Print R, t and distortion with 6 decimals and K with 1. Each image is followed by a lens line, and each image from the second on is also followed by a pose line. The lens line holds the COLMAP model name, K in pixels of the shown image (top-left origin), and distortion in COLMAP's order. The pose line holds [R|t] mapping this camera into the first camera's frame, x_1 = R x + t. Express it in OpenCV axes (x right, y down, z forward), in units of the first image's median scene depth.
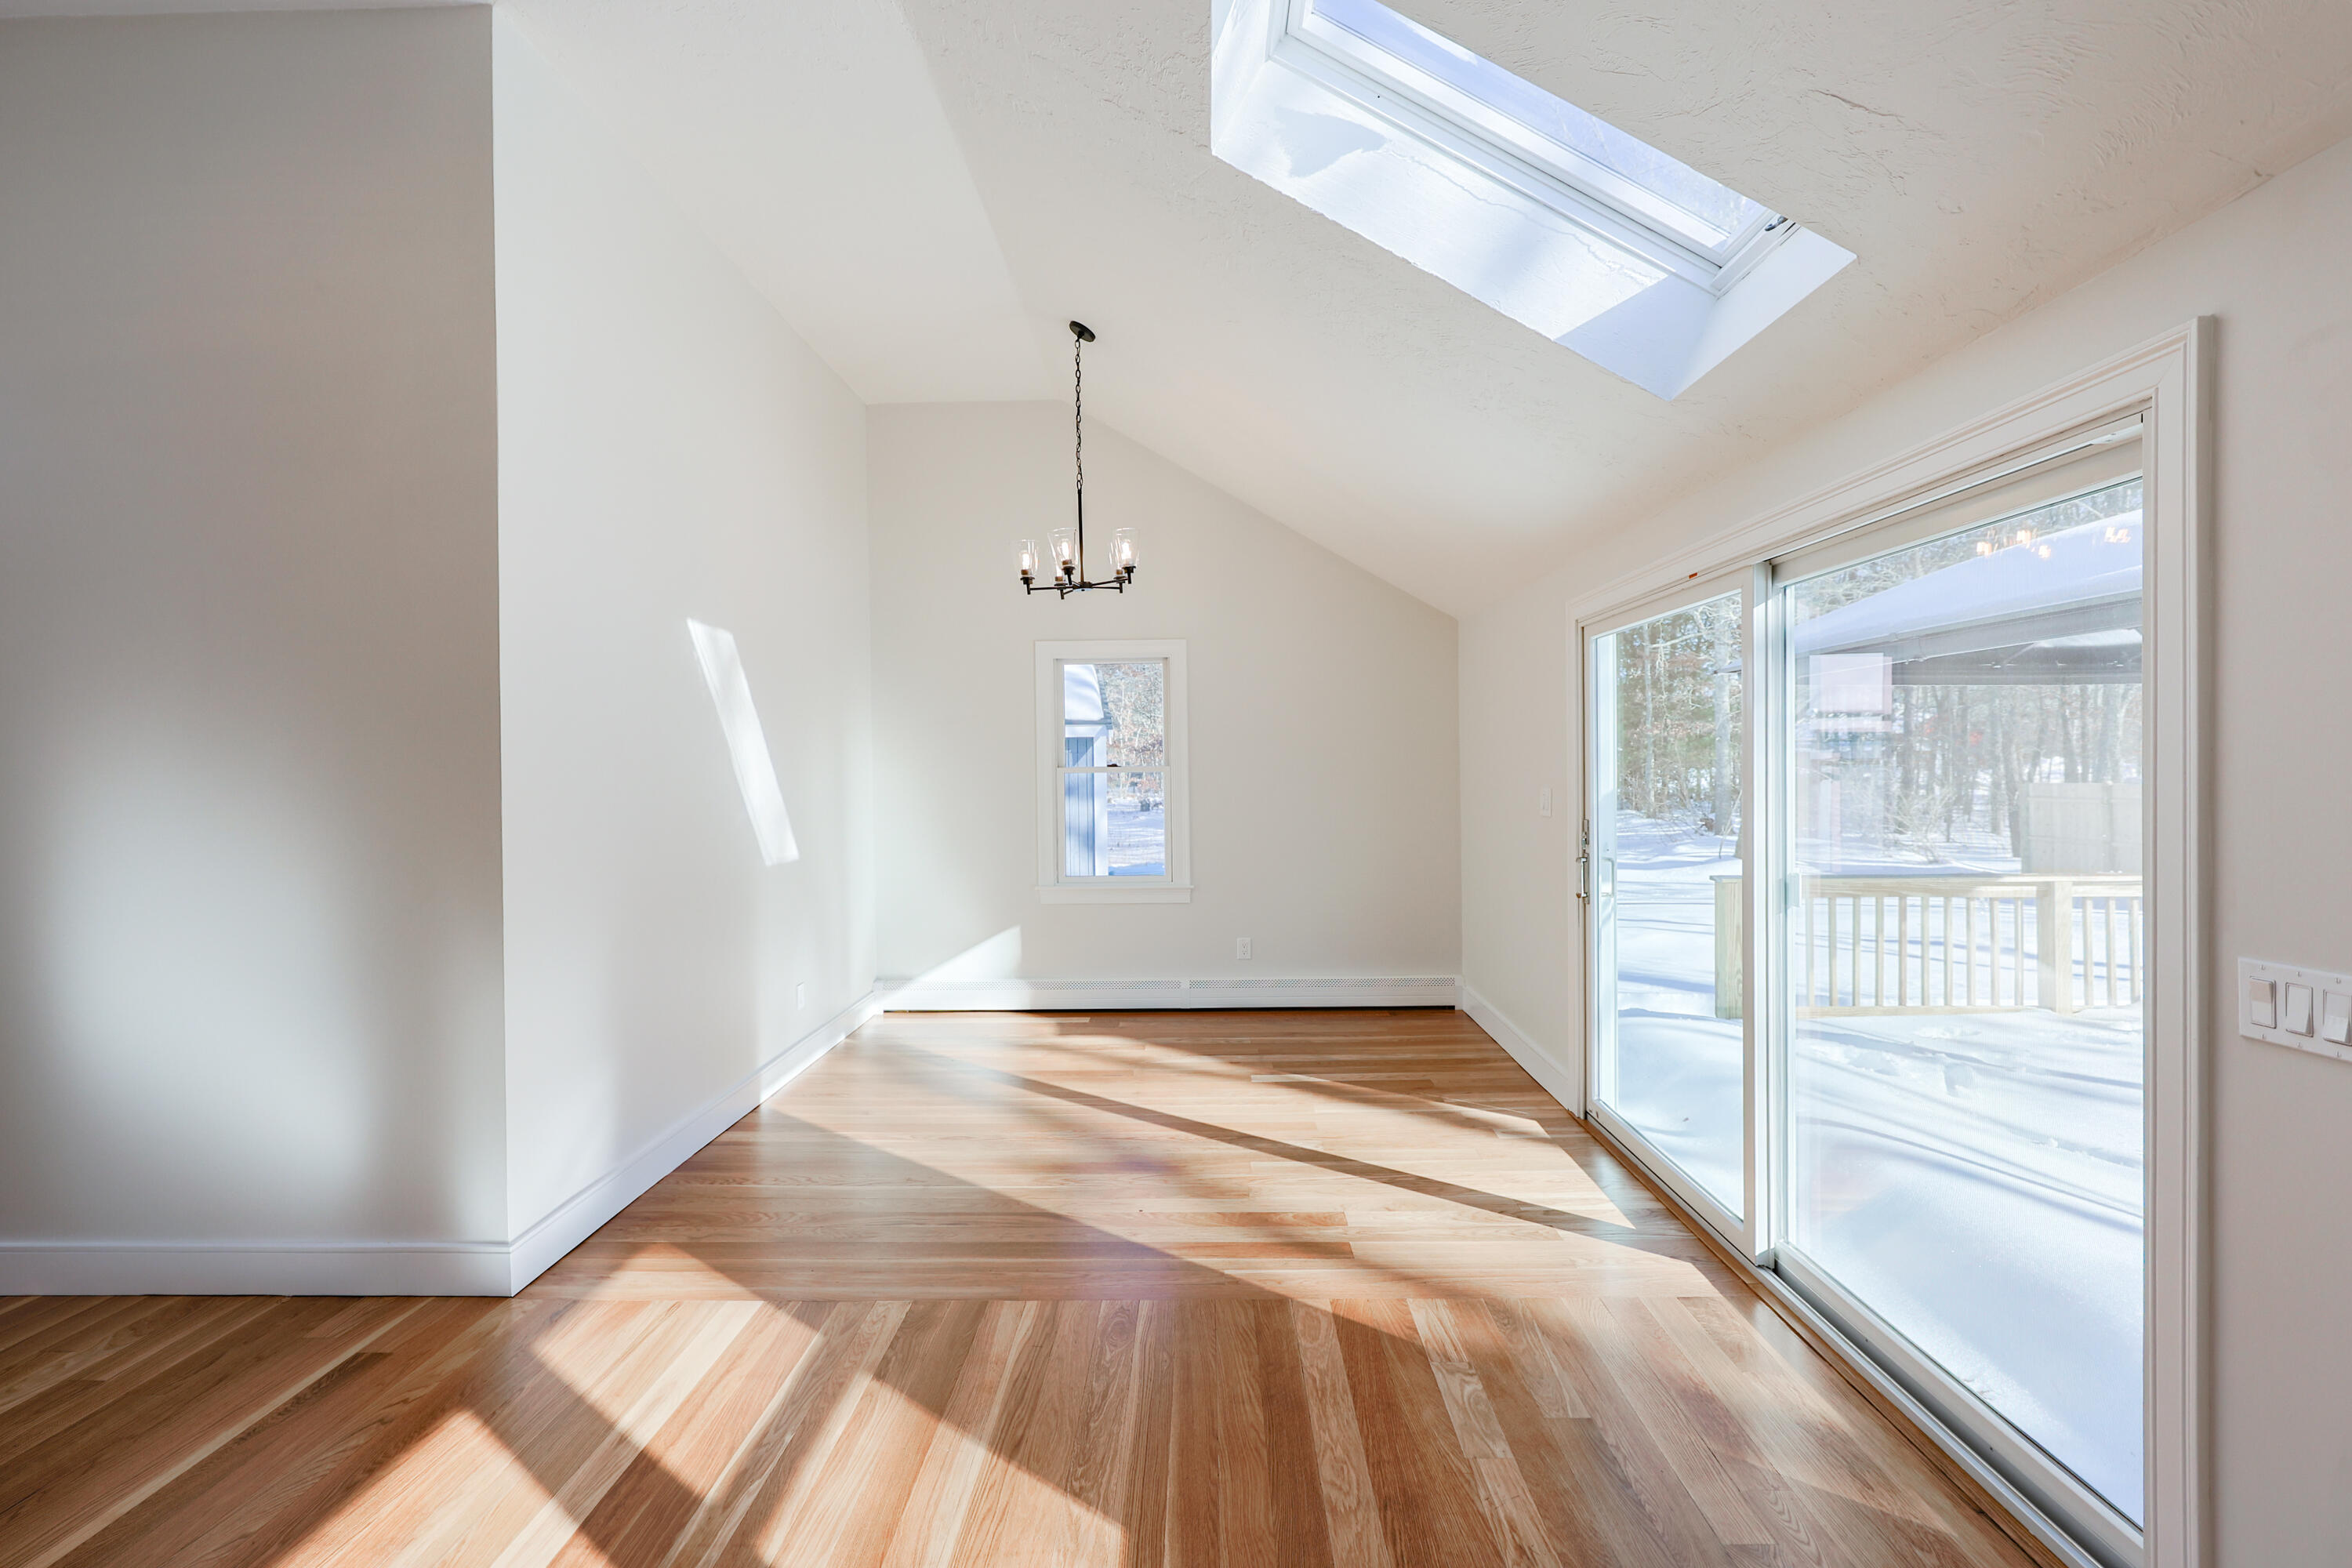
lens RADIAL K [[1006.3, 0, 1163.9], [0, 1006.3, 773.1], [0, 0, 1]] dist [-0.003883, 0.001420]
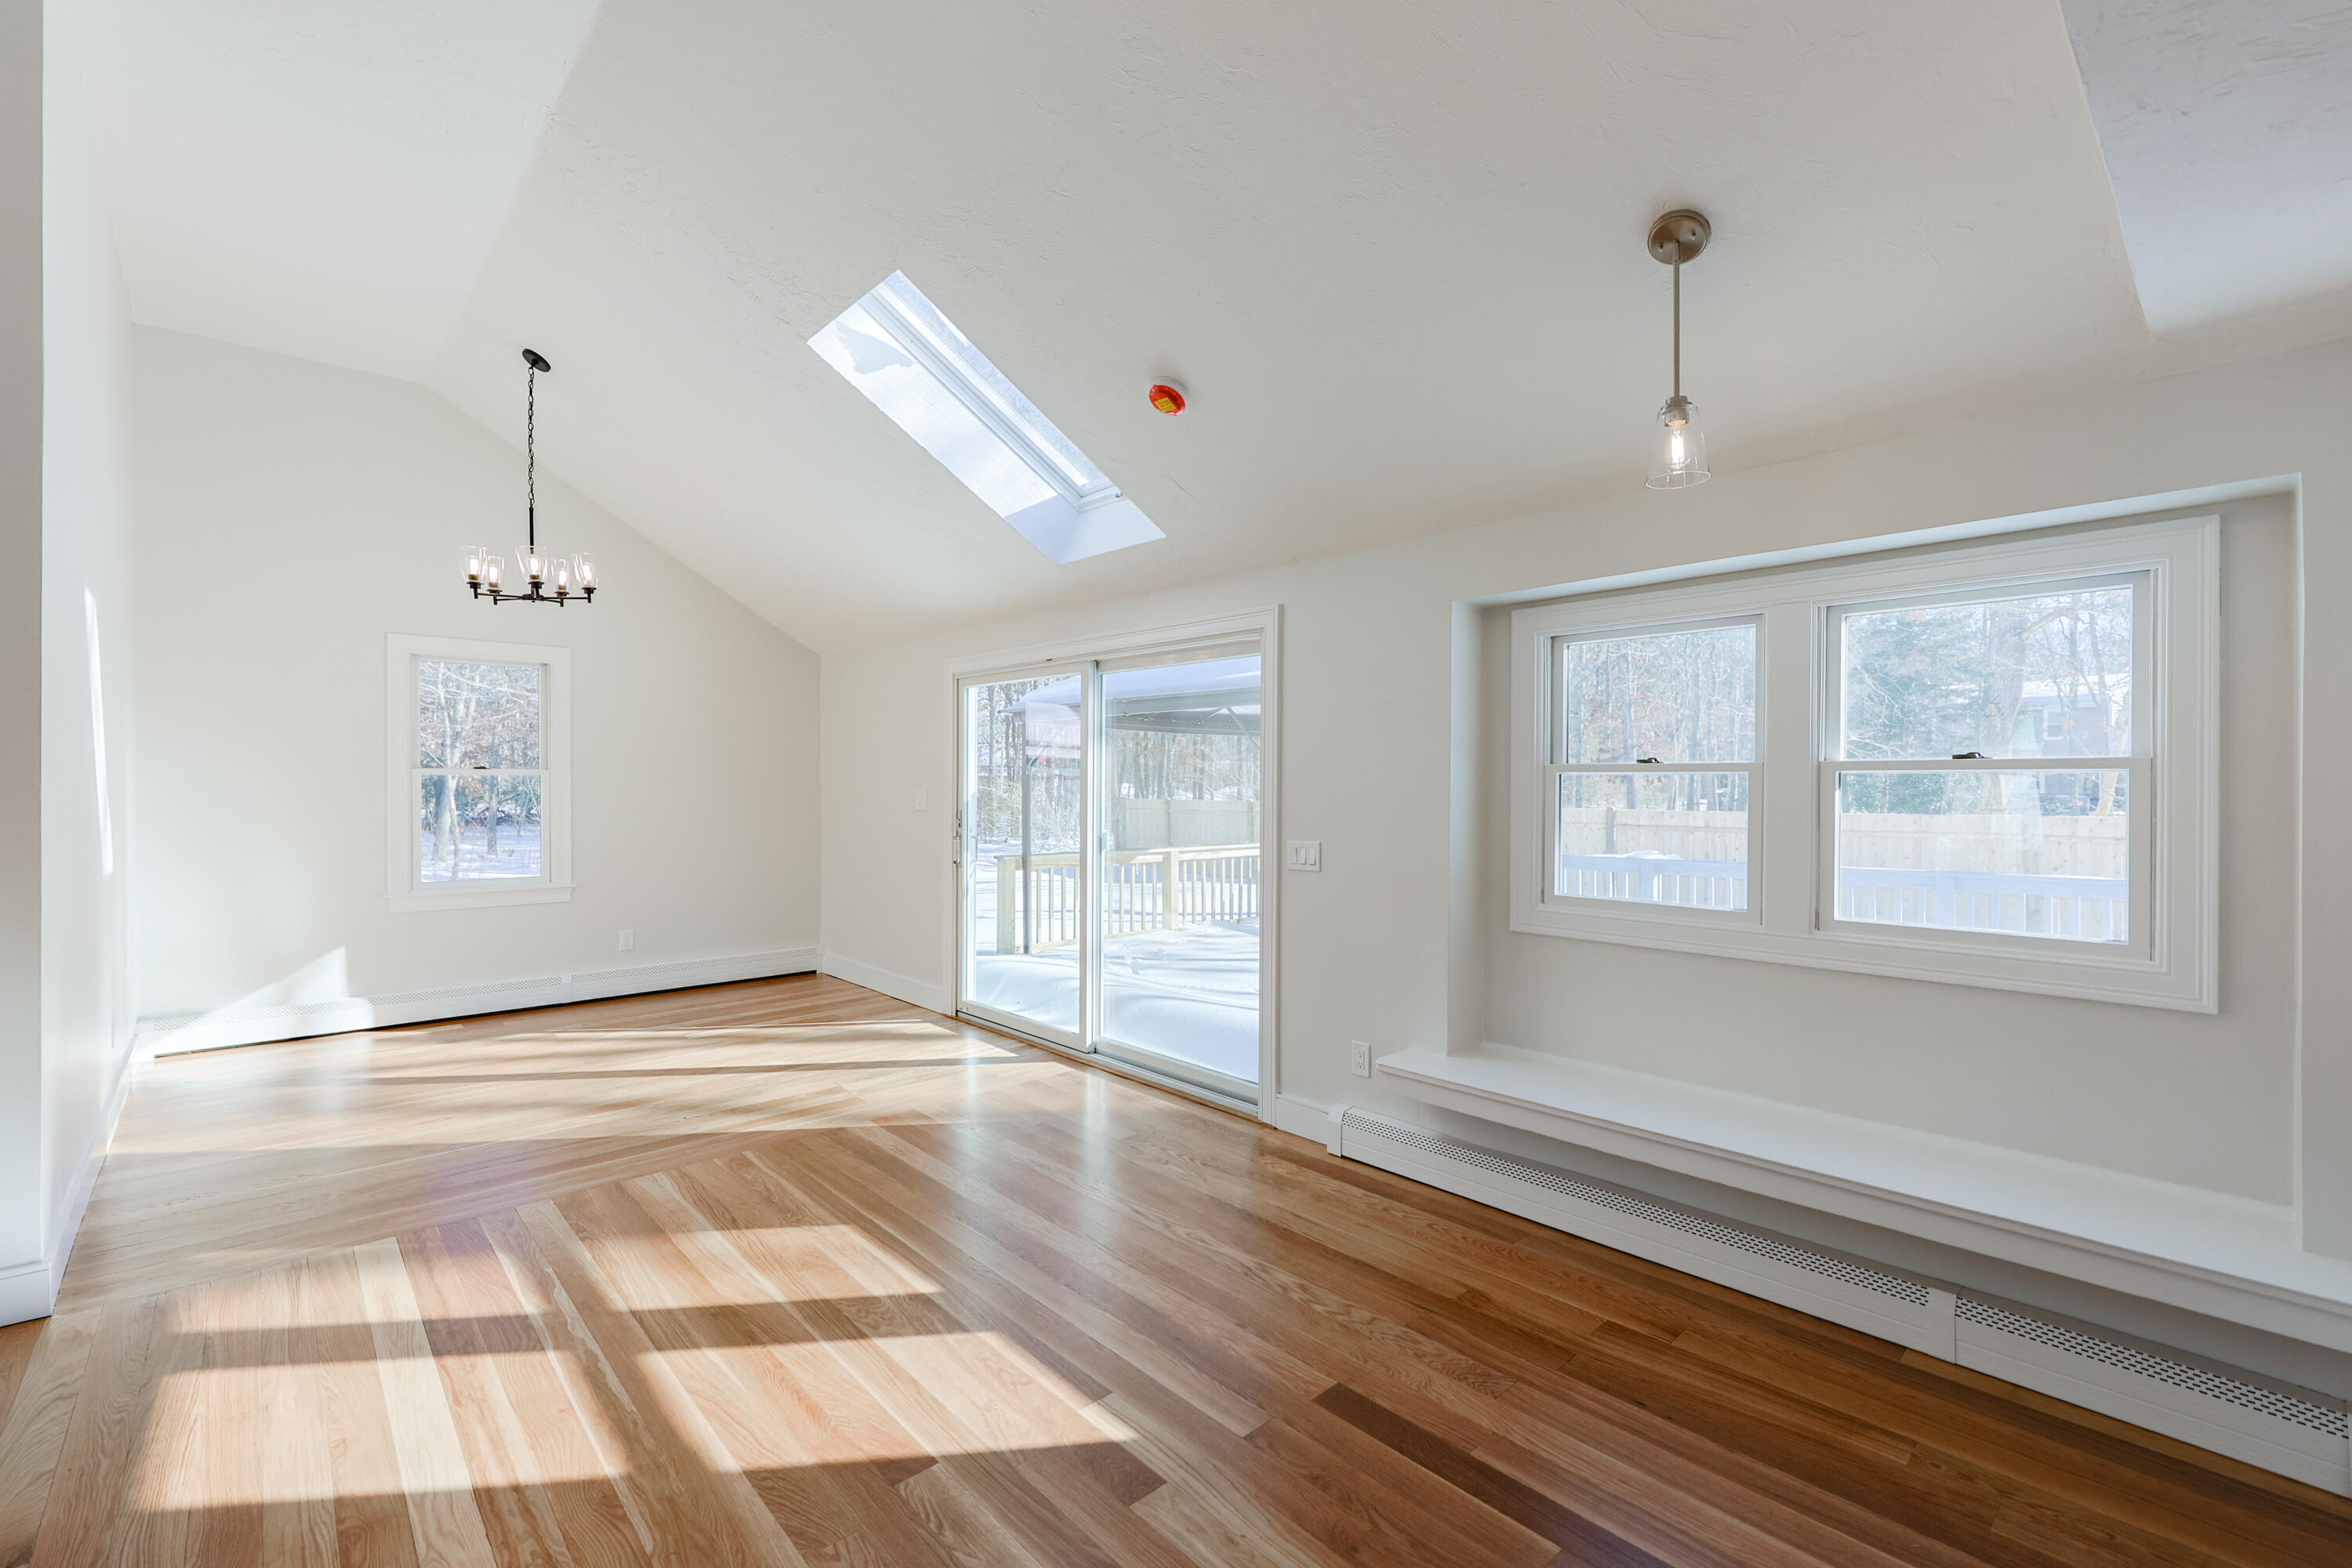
lens RADIAL K [[1006.3, 0, 1167.6], [0, 1006.3, 781.0], [0, 0, 1]] dist [-0.003883, 0.001420]
pose [[0.716480, 0.016066, 0.697423, -0.559940], [-0.007749, 0.999856, -0.015072, 0.032756], [-0.697565, 0.005394, 0.716501, -0.384299]]
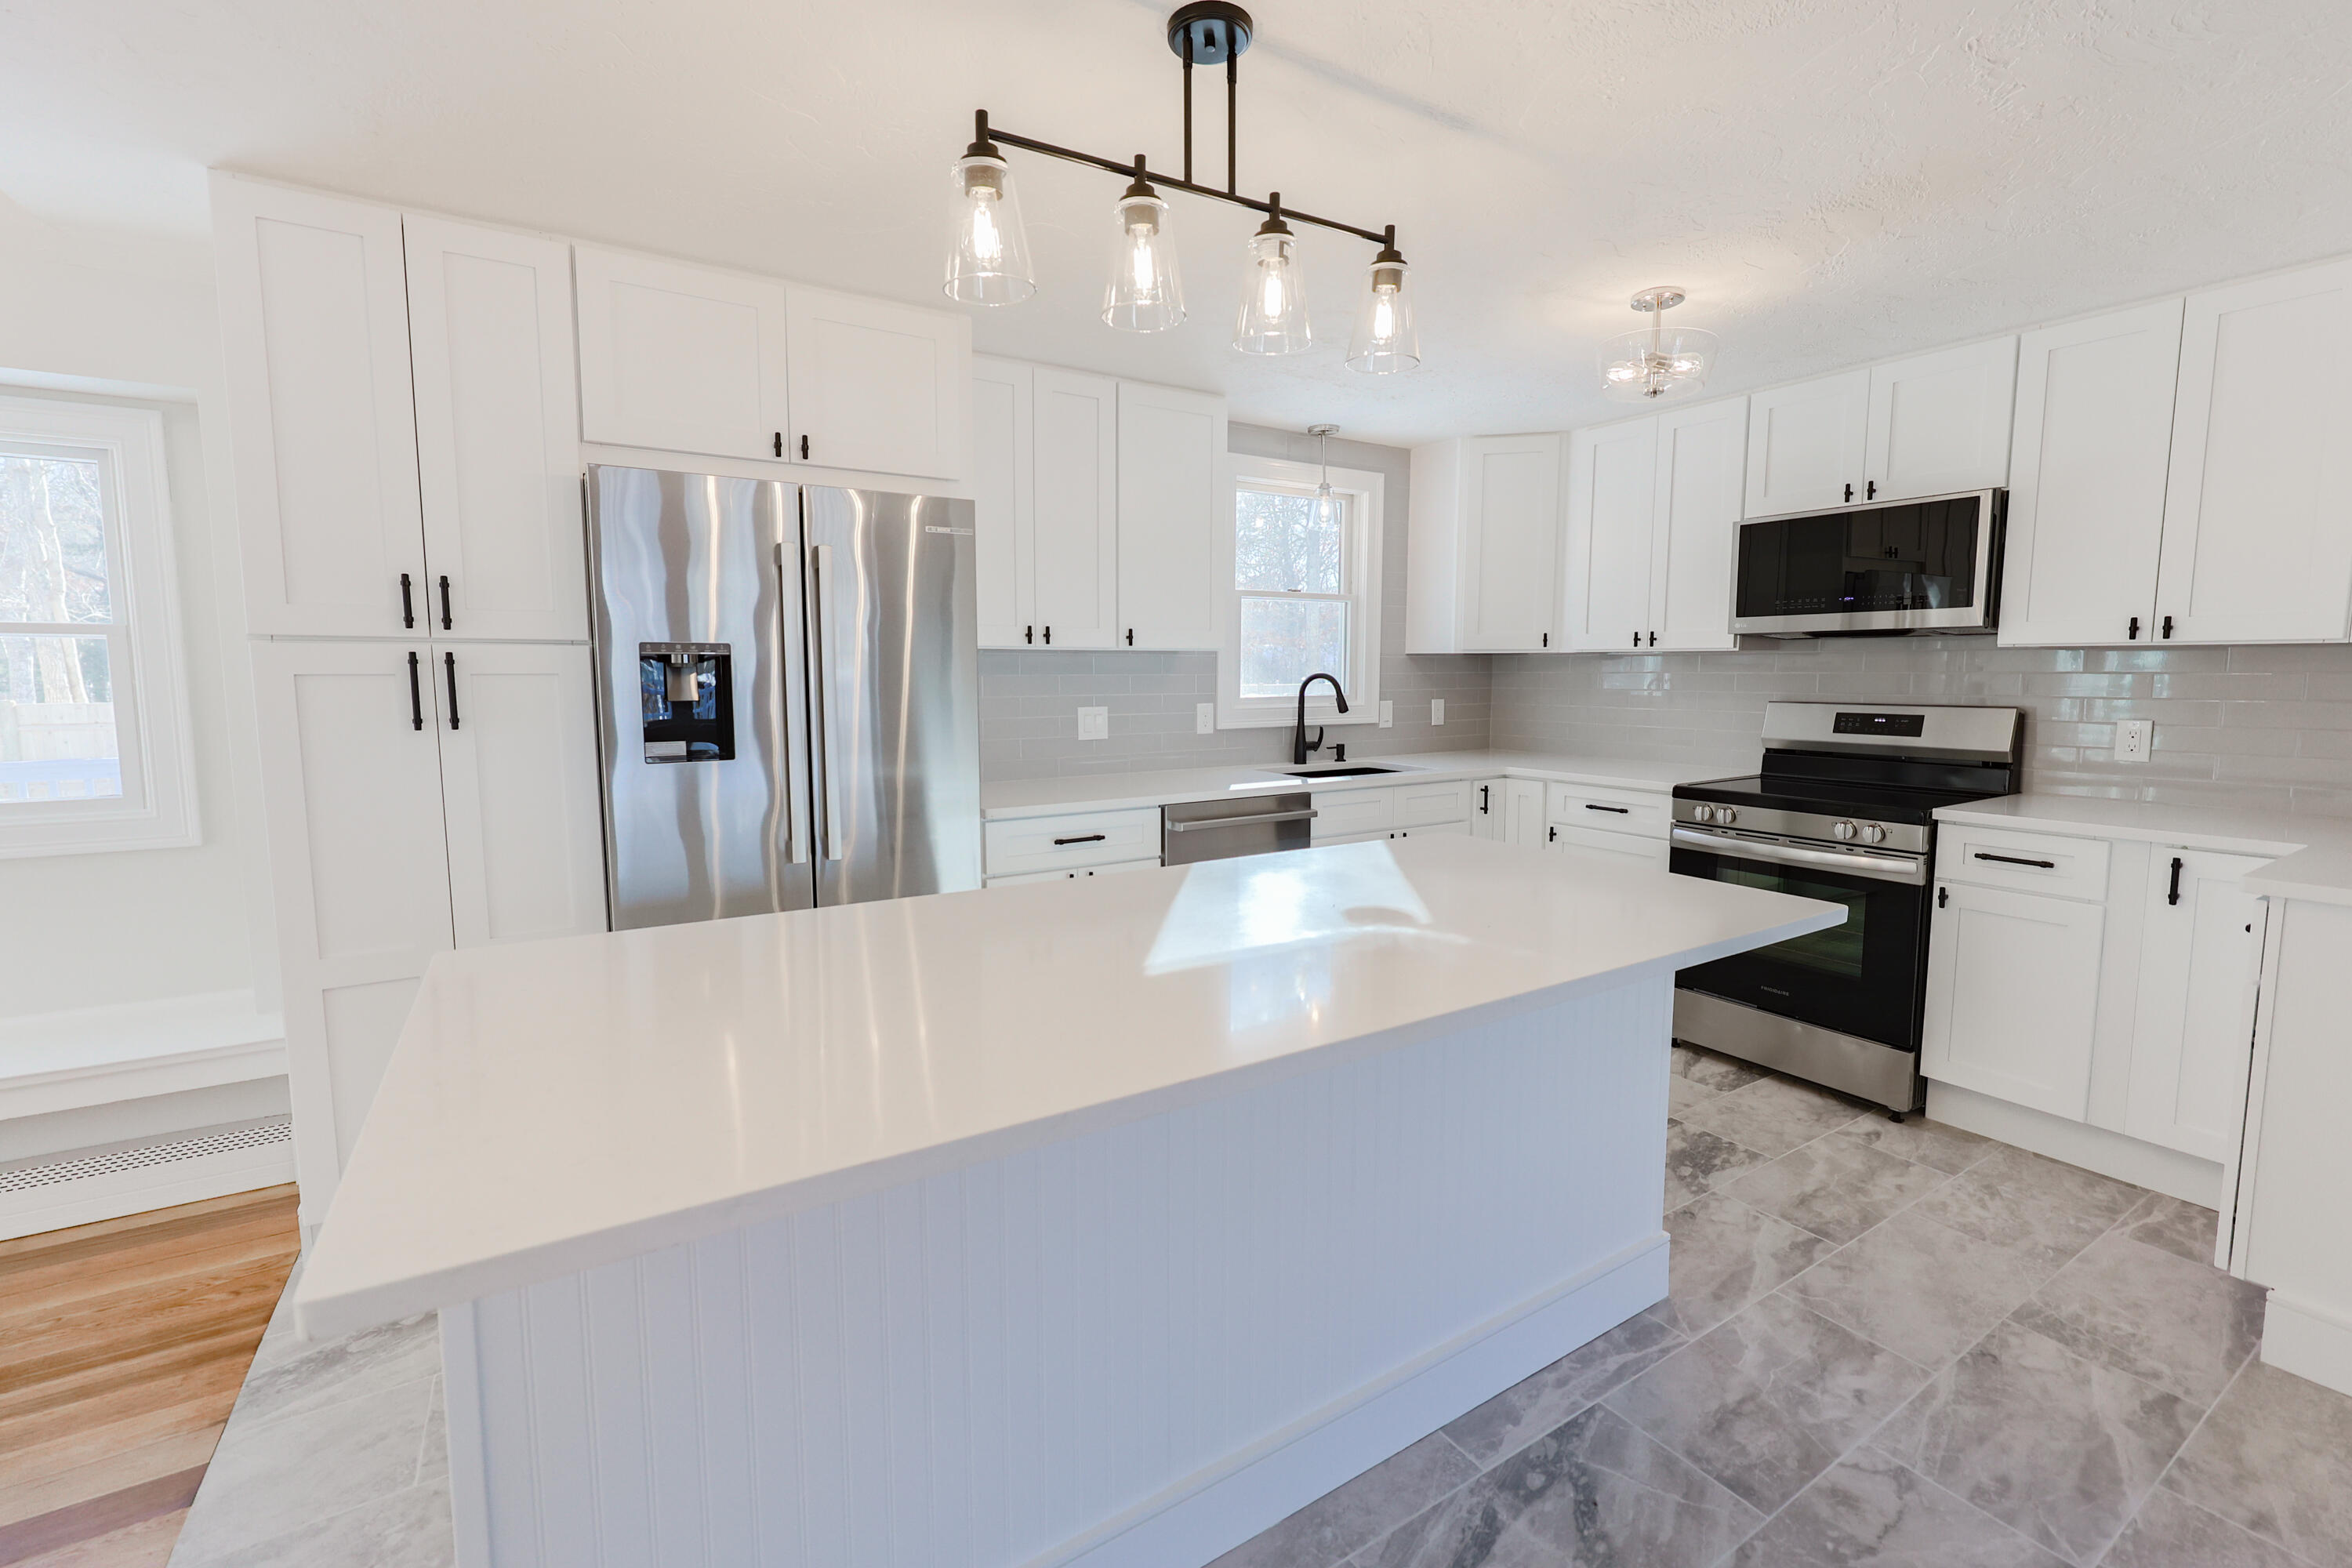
lens RADIAL K [[1006.3, 0, 1175.7], [0, 1006.3, 757.6], [0, 0, 1]] dist [-0.003883, 0.001420]
pose [[-0.560798, -0.056268, 0.826039, -0.690893], [0.015732, 0.996784, 0.078579, 0.057715], [-0.827803, 0.057063, -0.558109, -0.634450]]
